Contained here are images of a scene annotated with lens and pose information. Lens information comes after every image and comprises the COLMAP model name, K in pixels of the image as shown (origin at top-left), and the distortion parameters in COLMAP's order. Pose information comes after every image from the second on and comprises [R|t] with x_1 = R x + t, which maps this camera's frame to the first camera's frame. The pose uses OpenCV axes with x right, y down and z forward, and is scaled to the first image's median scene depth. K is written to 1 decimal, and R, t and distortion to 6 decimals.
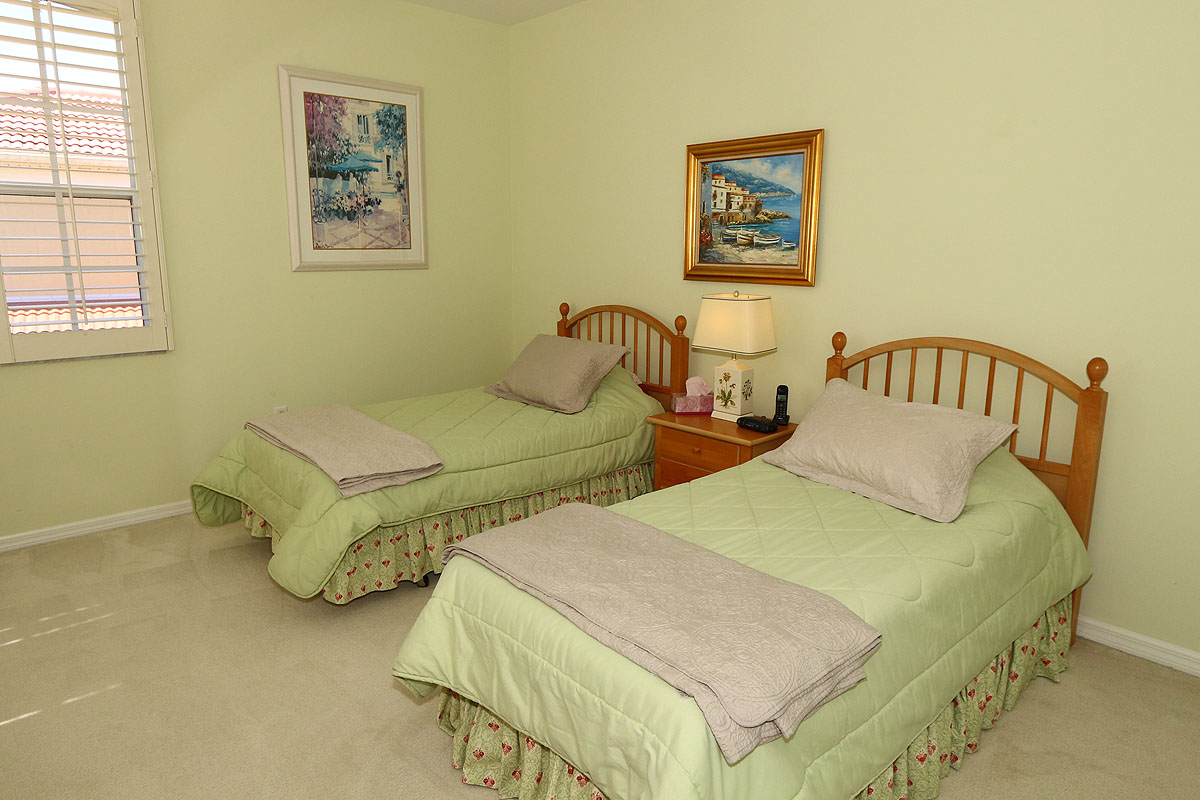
lens RADIAL K [[749.4, 0, 598.3], [0, 749.4, 383.0], [0, 0, 1]] dist [0.005942, 0.003968]
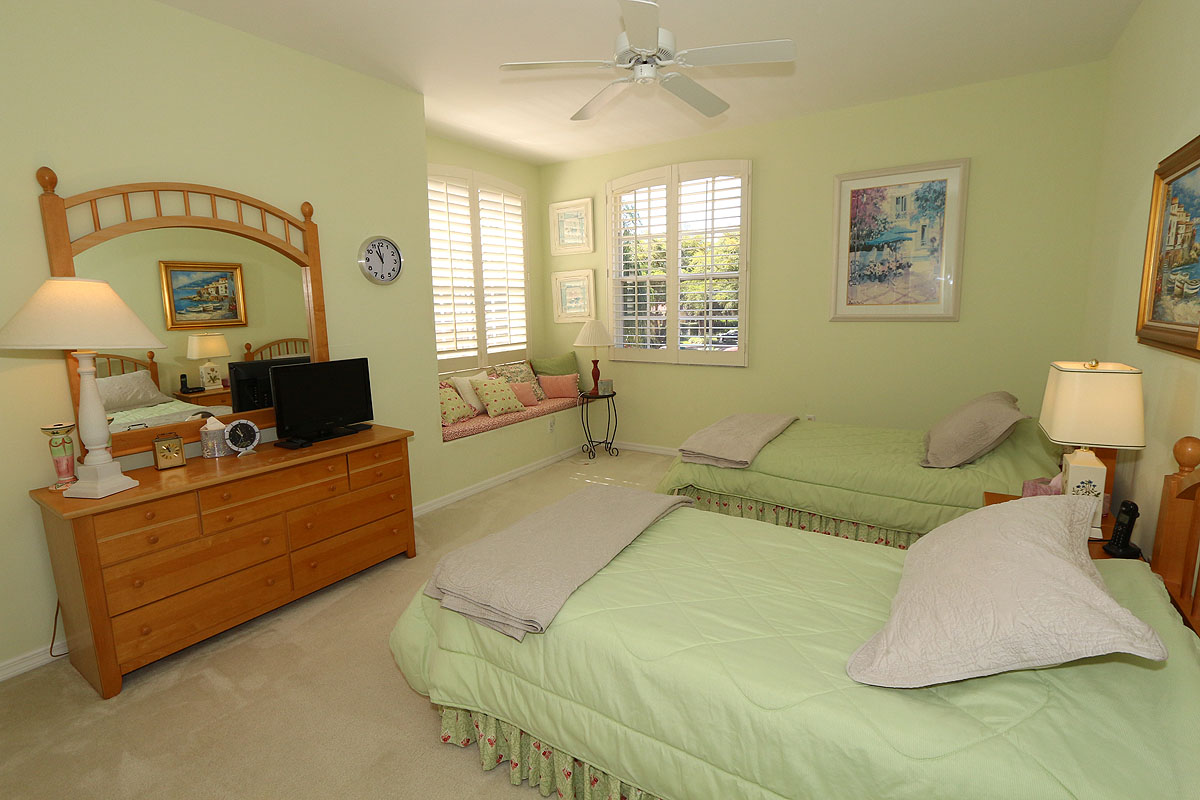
lens RADIAL K [[557.0, 0, 597.7], [0, 557.0, 392.2], [0, 0, 1]] dist [-0.012779, -0.000071]
pose [[0.252983, 0.140791, -0.957172, 0.480642], [-0.154893, 0.982487, 0.103576, -0.058011], [0.954991, 0.122056, 0.270360, 0.317527]]
